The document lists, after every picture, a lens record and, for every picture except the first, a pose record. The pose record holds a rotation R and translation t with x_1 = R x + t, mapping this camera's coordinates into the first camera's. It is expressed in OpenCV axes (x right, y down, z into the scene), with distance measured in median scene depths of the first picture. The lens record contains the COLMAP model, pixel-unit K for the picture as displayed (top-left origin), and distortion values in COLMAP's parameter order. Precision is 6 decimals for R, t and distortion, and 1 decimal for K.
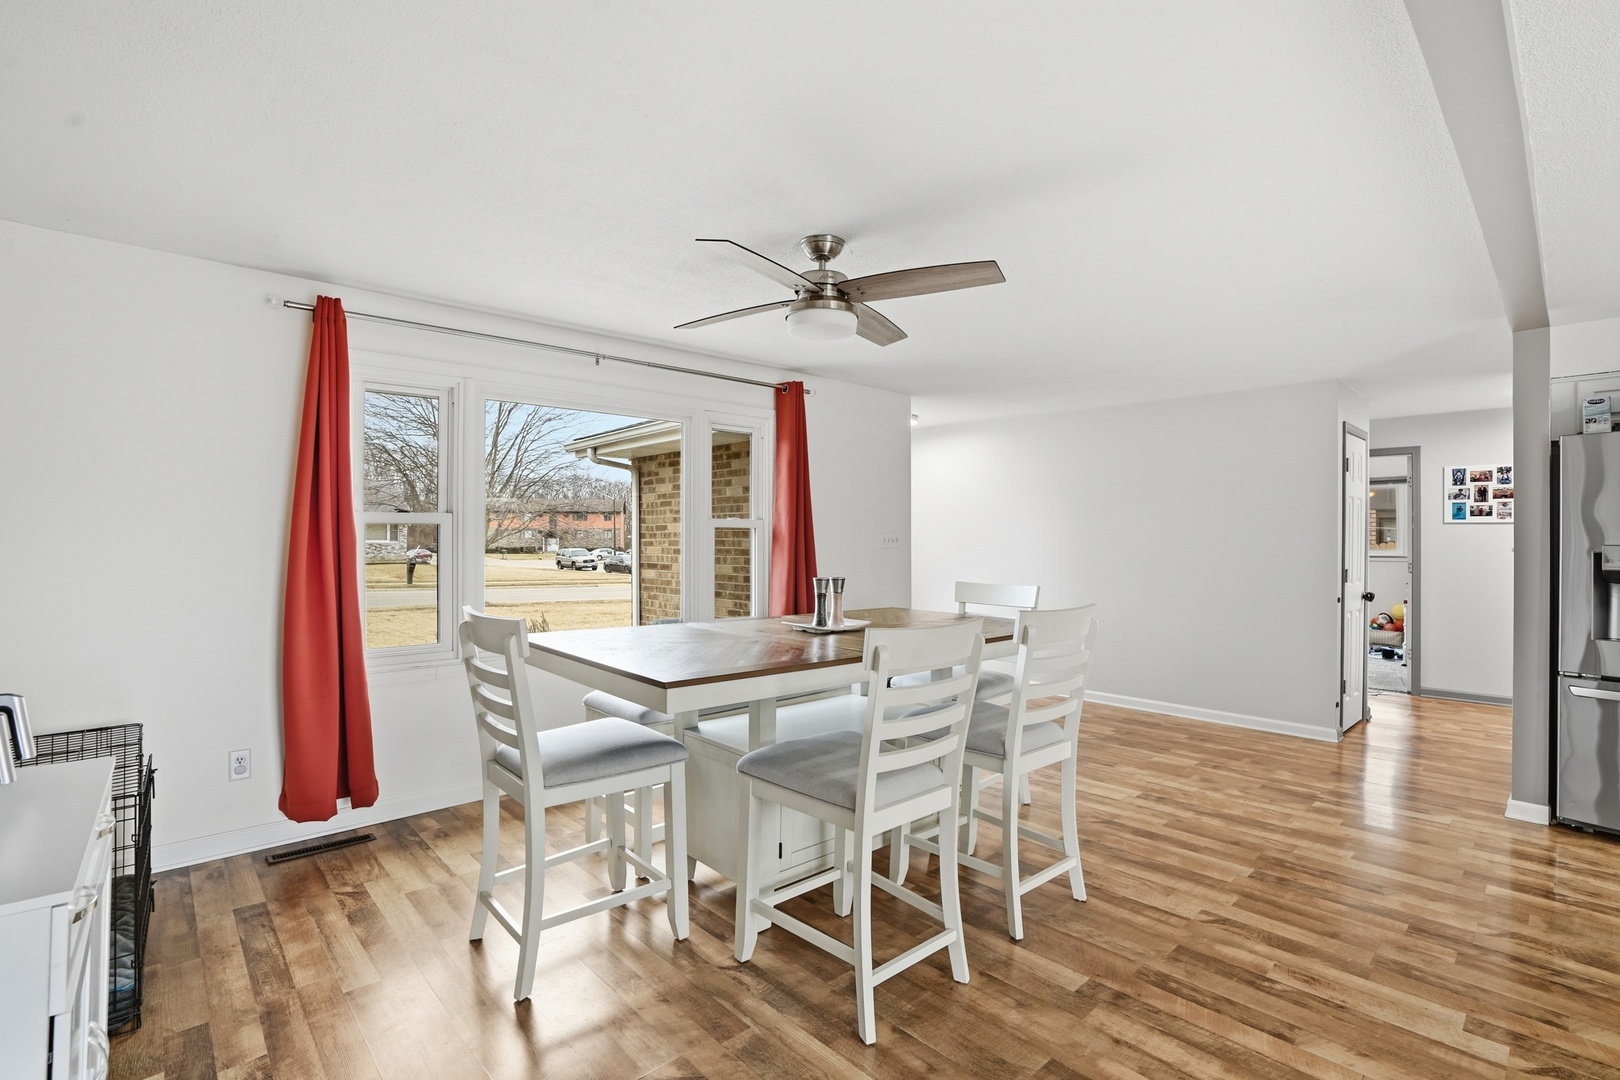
lens RADIAL K [[770.5, 0, 803.3], [0, 770.5, 540.0], [0, 0, 1]] dist [-0.001390, -0.020124]
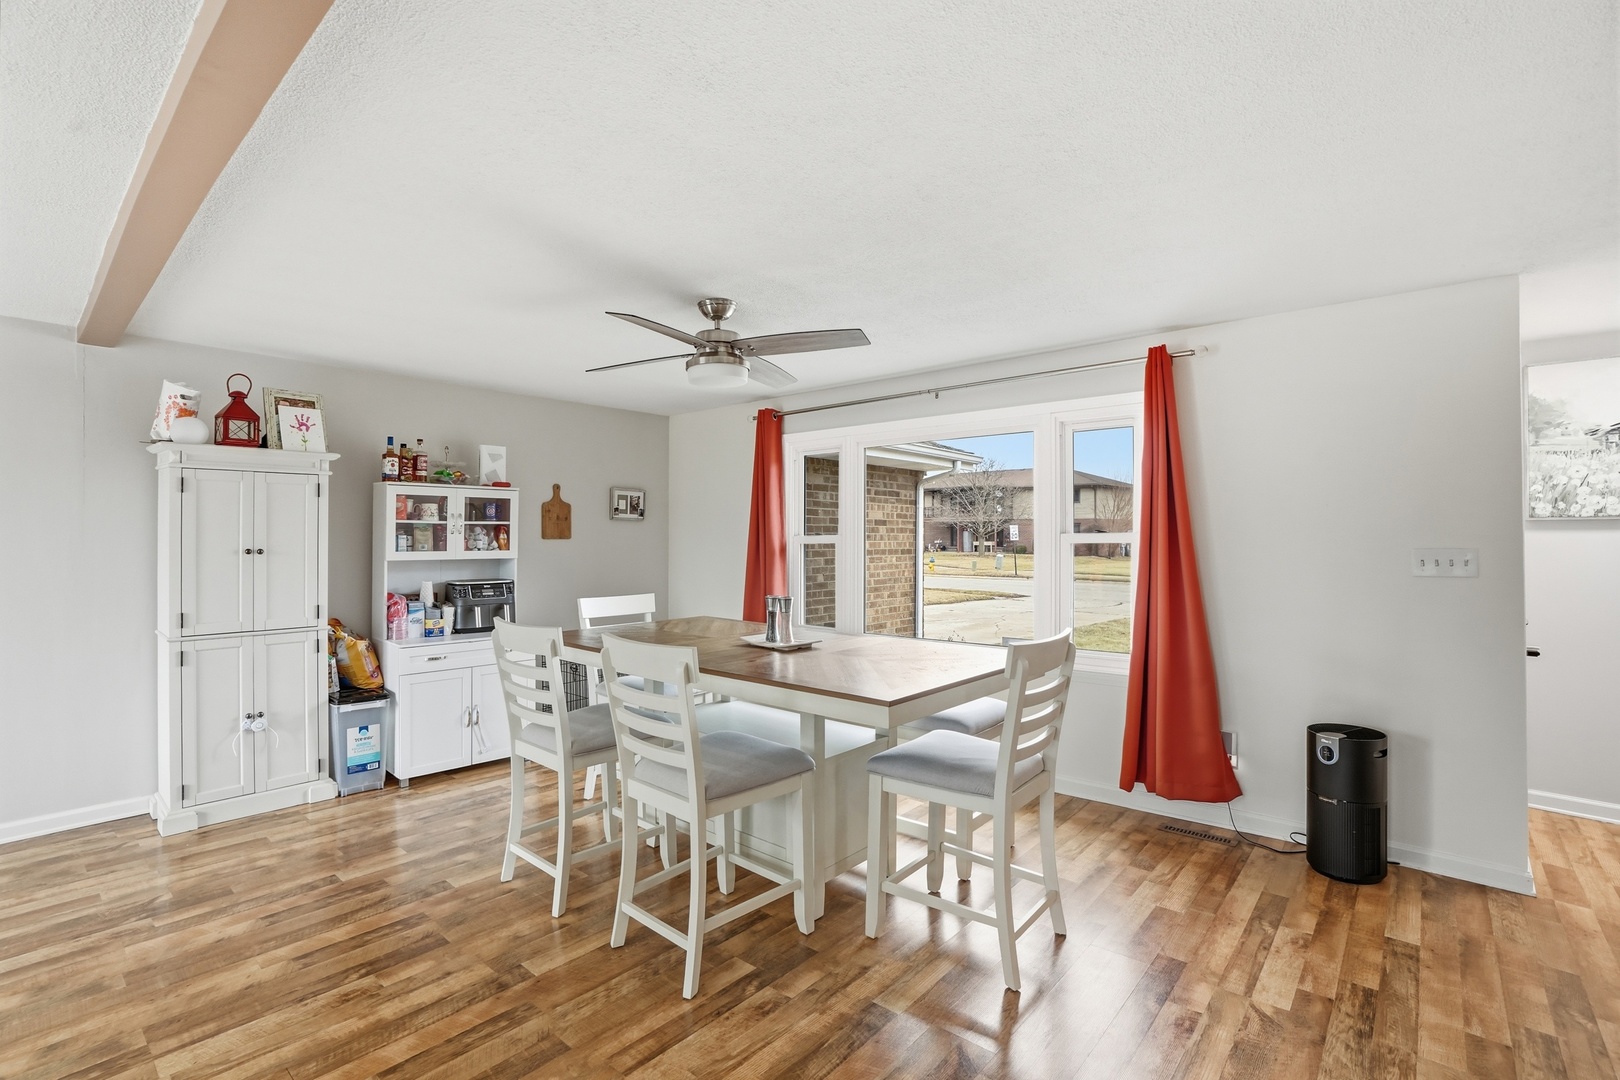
lens RADIAL K [[770.5, 0, 803.3], [0, 770.5, 540.0], [0, 0, 1]] dist [-0.001390, -0.020124]
pose [[0.065288, -0.007473, -0.997838, 0.684843], [-0.004370, 0.999960, -0.007775, -0.012803], [0.997857, 0.004868, 0.065253, 0.606557]]
